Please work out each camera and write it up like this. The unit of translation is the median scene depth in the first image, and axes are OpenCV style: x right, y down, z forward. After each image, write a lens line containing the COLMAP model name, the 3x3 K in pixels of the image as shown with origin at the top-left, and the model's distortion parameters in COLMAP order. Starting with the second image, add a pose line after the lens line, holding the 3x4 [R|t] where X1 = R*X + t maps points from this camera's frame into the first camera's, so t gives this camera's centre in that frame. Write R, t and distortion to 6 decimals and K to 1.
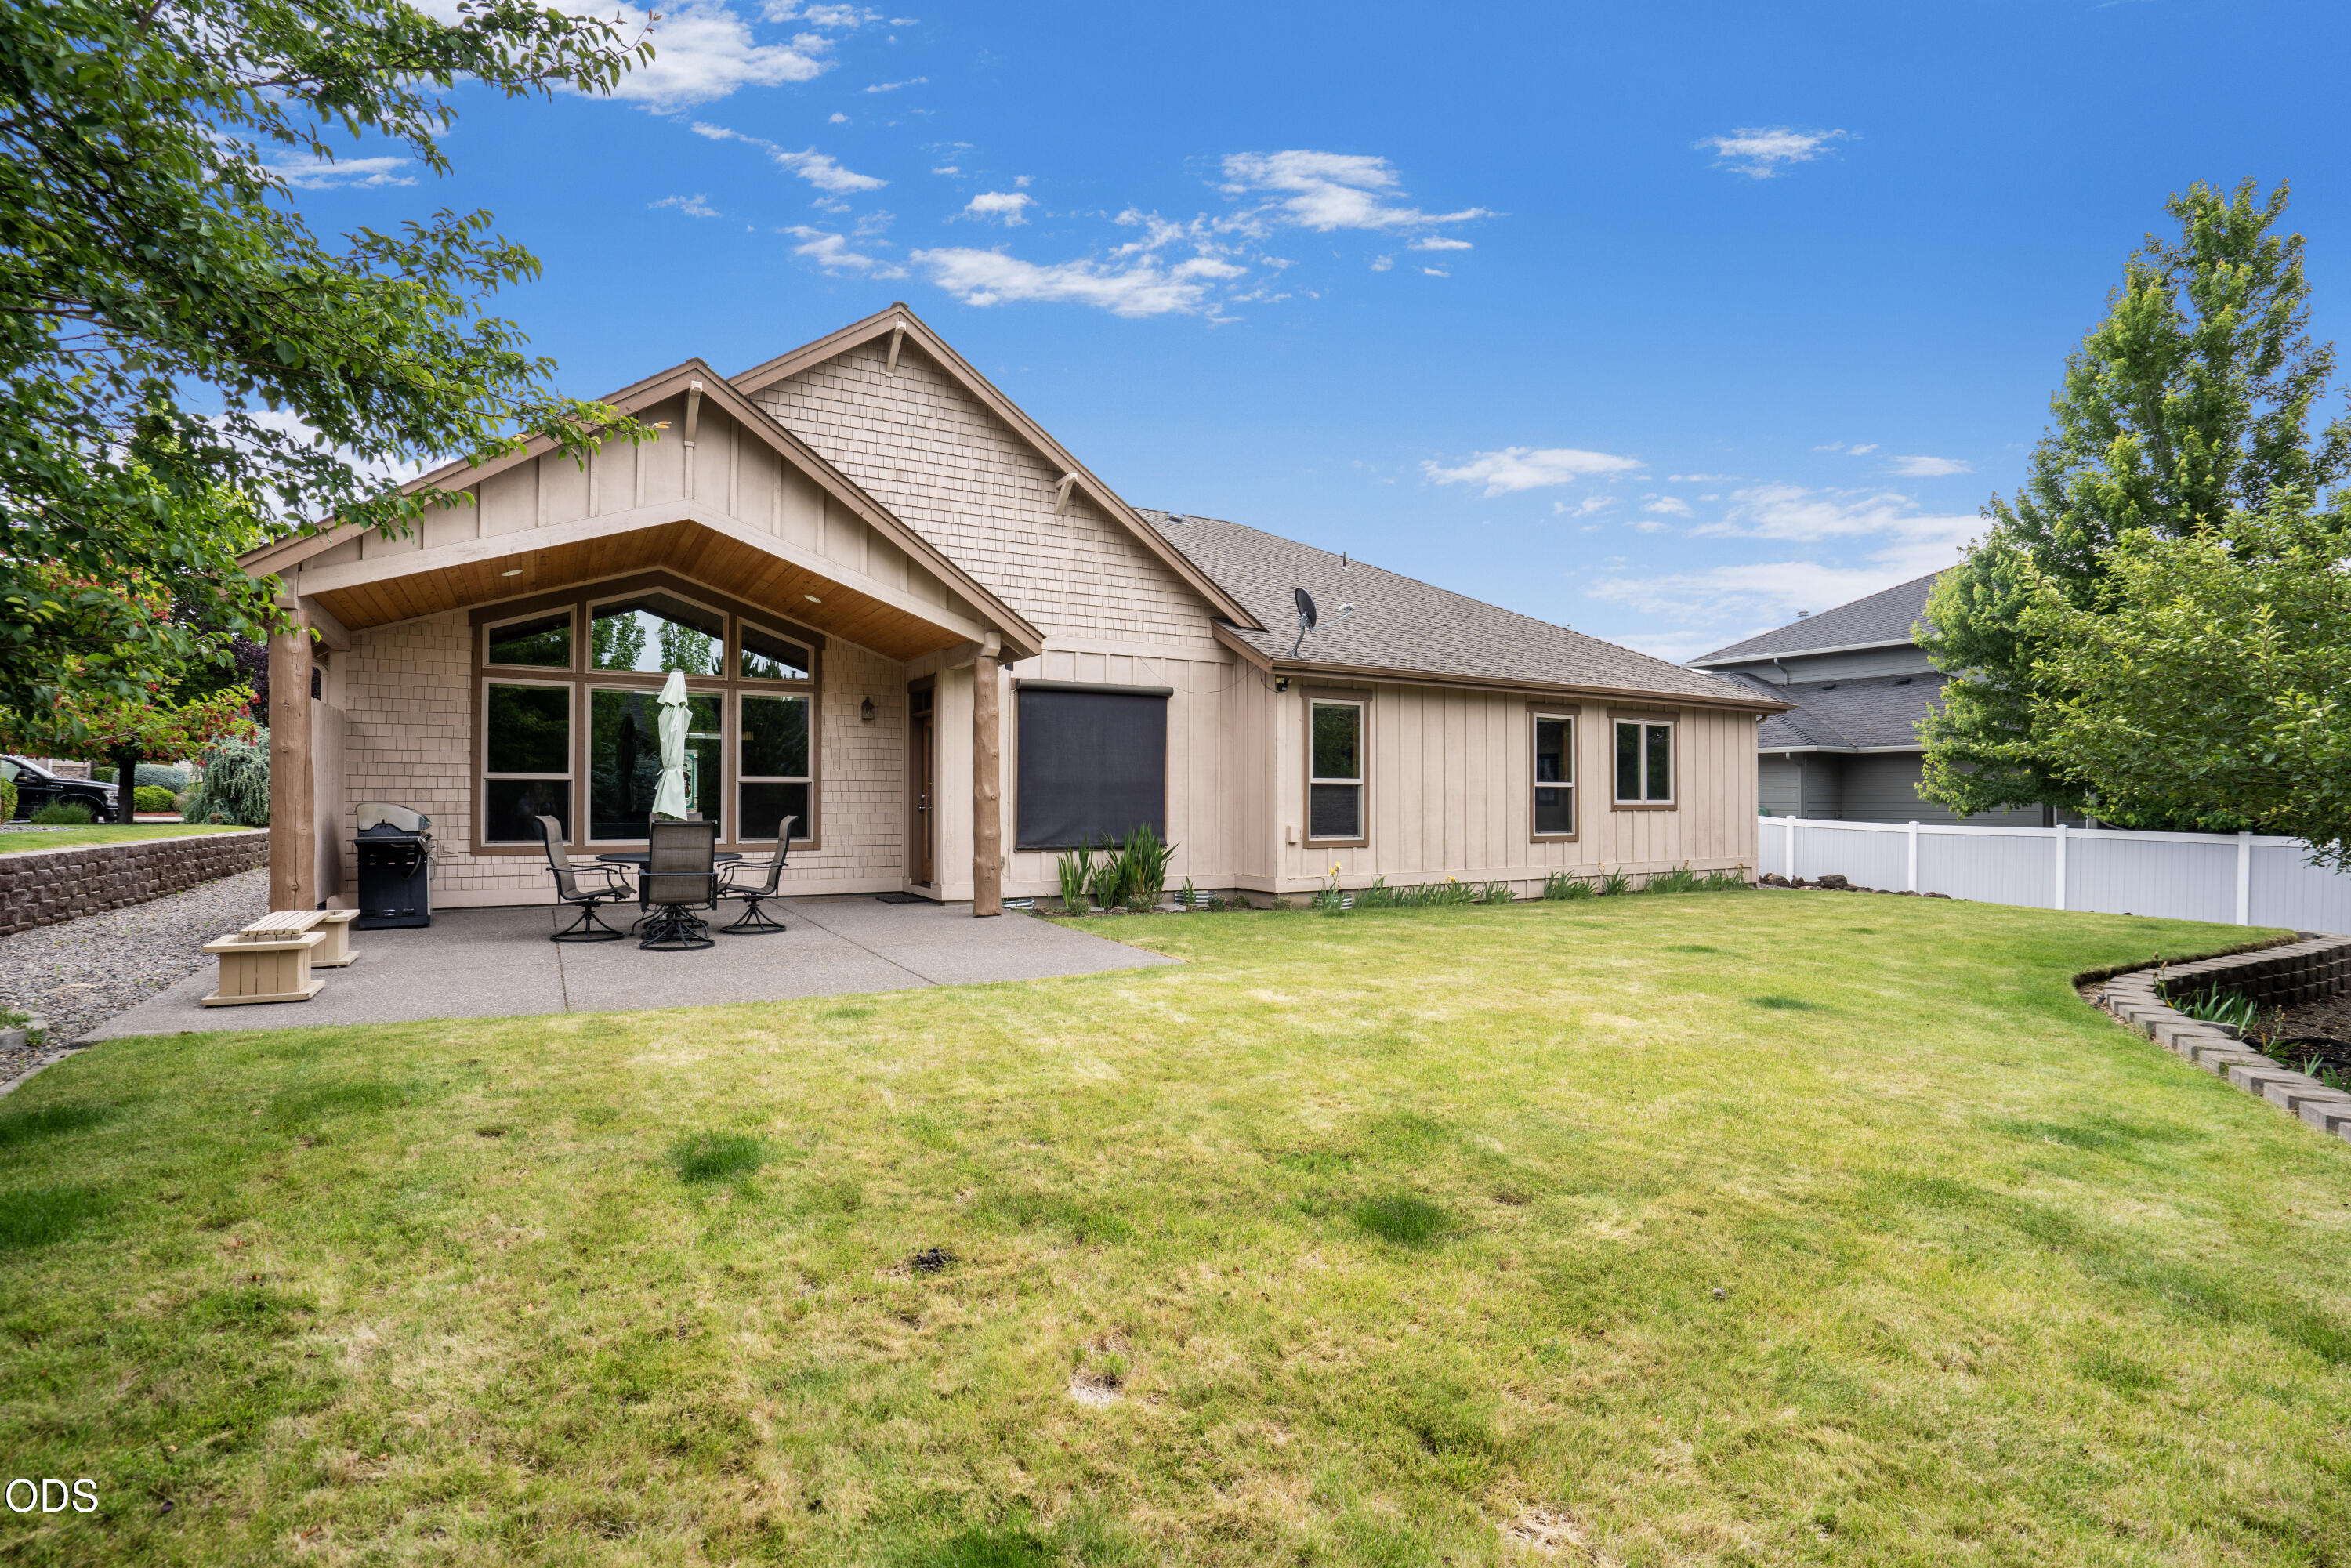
lens RADIAL K [[1087.8, 0, 1184.2], [0, 1087.8, 788.4], [0, 0, 1]] dist [-0.018328, -0.001297]
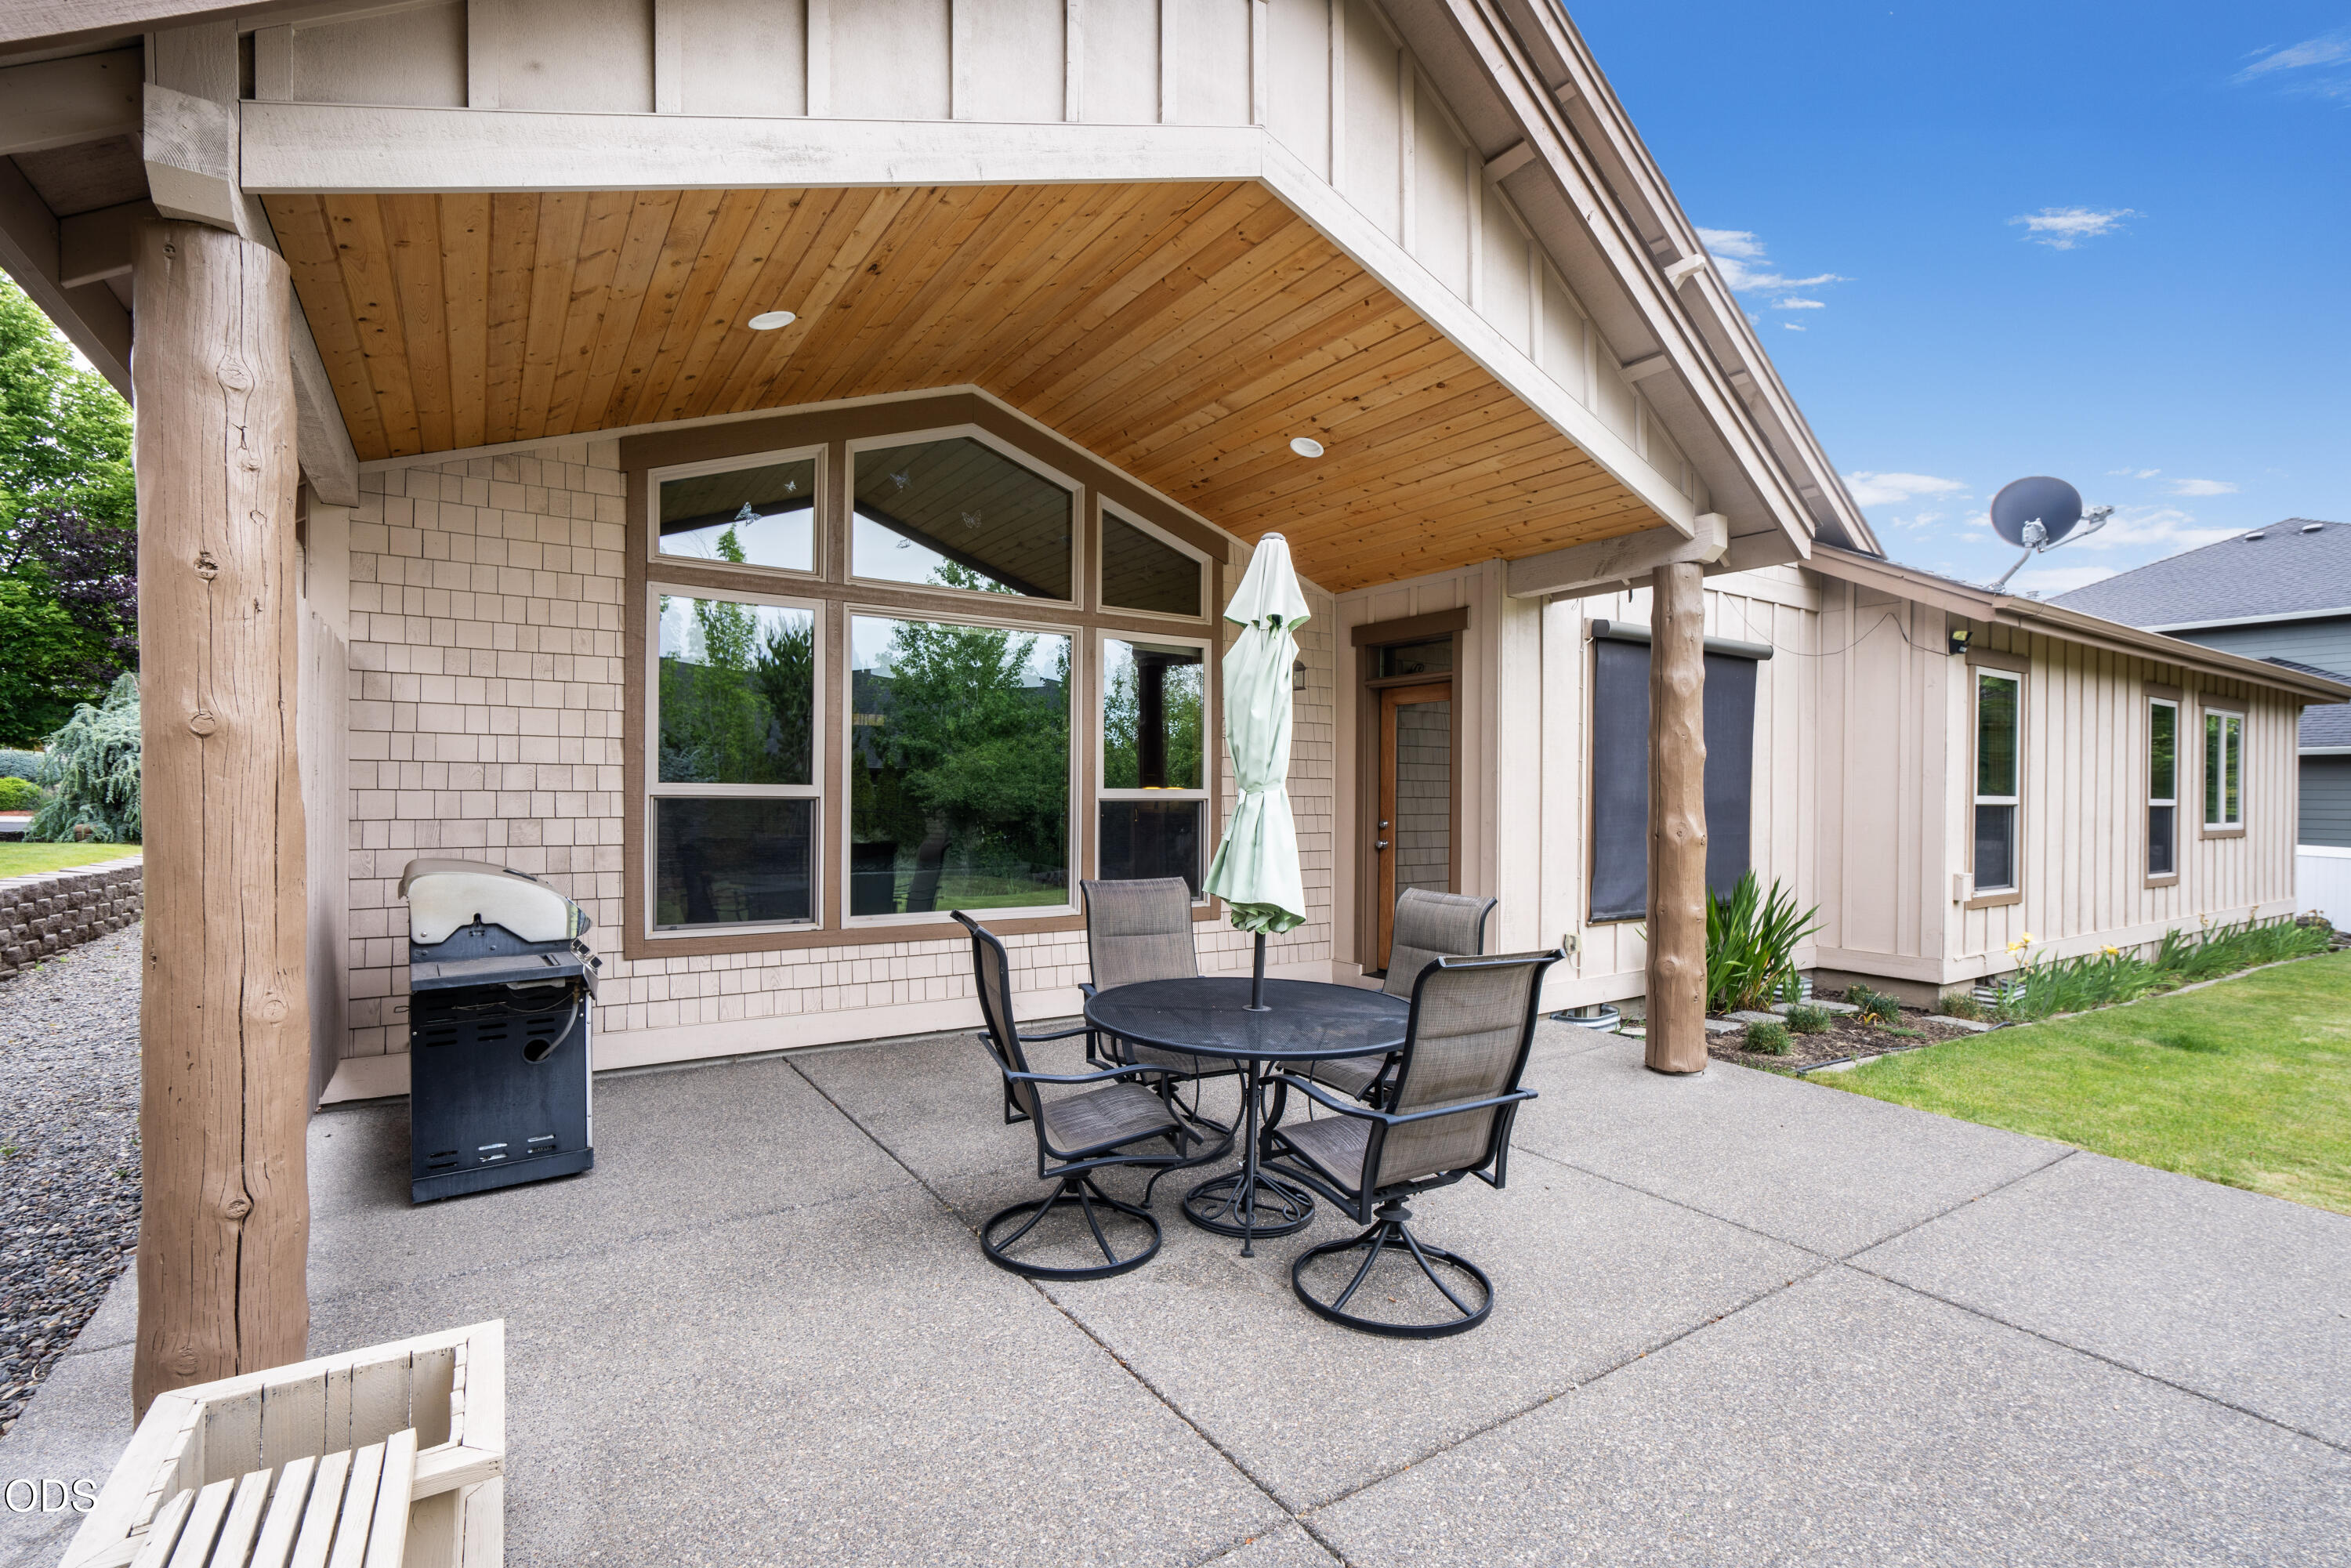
lens RADIAL K [[1081.4, 0, 1224.1], [0, 1081.4, 791.1], [0, 0, 1]] dist [-0.013928, 0.005340]
pose [[0.997627, 0.007179, 0.068481, -0.424520], [-0.007694, 0.999944, 0.007266, -0.016175], [-0.068425, -0.007776, 0.997626, 0.504447]]
